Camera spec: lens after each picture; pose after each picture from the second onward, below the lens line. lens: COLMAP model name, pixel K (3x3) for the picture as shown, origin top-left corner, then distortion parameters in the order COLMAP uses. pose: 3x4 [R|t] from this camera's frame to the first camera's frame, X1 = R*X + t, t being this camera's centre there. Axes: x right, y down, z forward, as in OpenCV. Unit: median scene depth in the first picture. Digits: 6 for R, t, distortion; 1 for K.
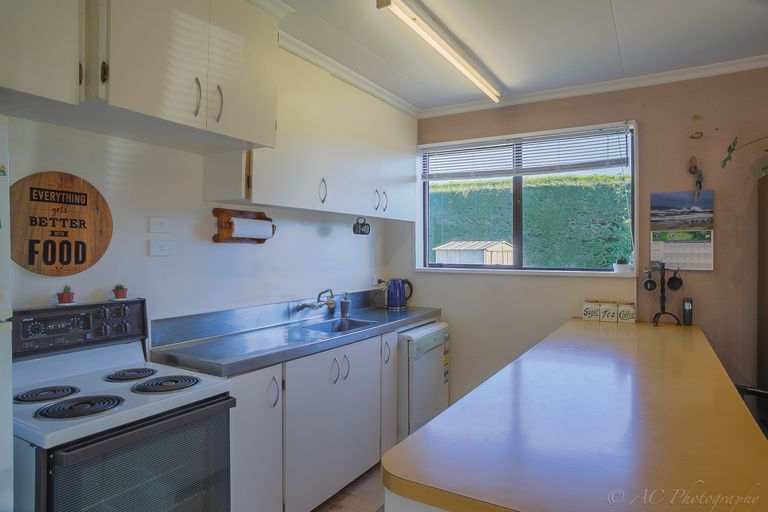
lens RADIAL K [[464.0, 0, 384.0], [0, 464.0, 256.0], [0, 0, 1]] dist [-0.032081, 0.002174]
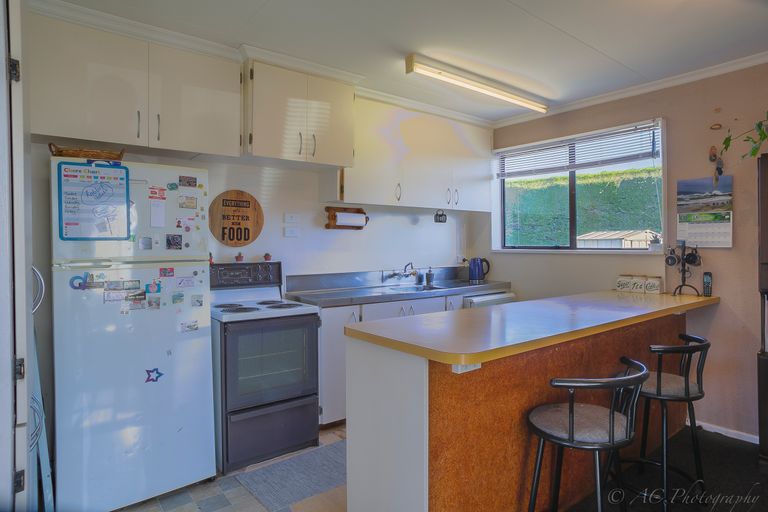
lens RADIAL K [[443.4, 0, 384.5], [0, 443.4, 249.8], [0, 0, 1]] dist [-0.040760, 0.002038]
pose [[0.932676, -0.000536, -0.360715, 0.308390], [0.000847, 0.999999, 0.000703, 0.035229], [0.360714, -0.000961, 0.932676, -0.279791]]
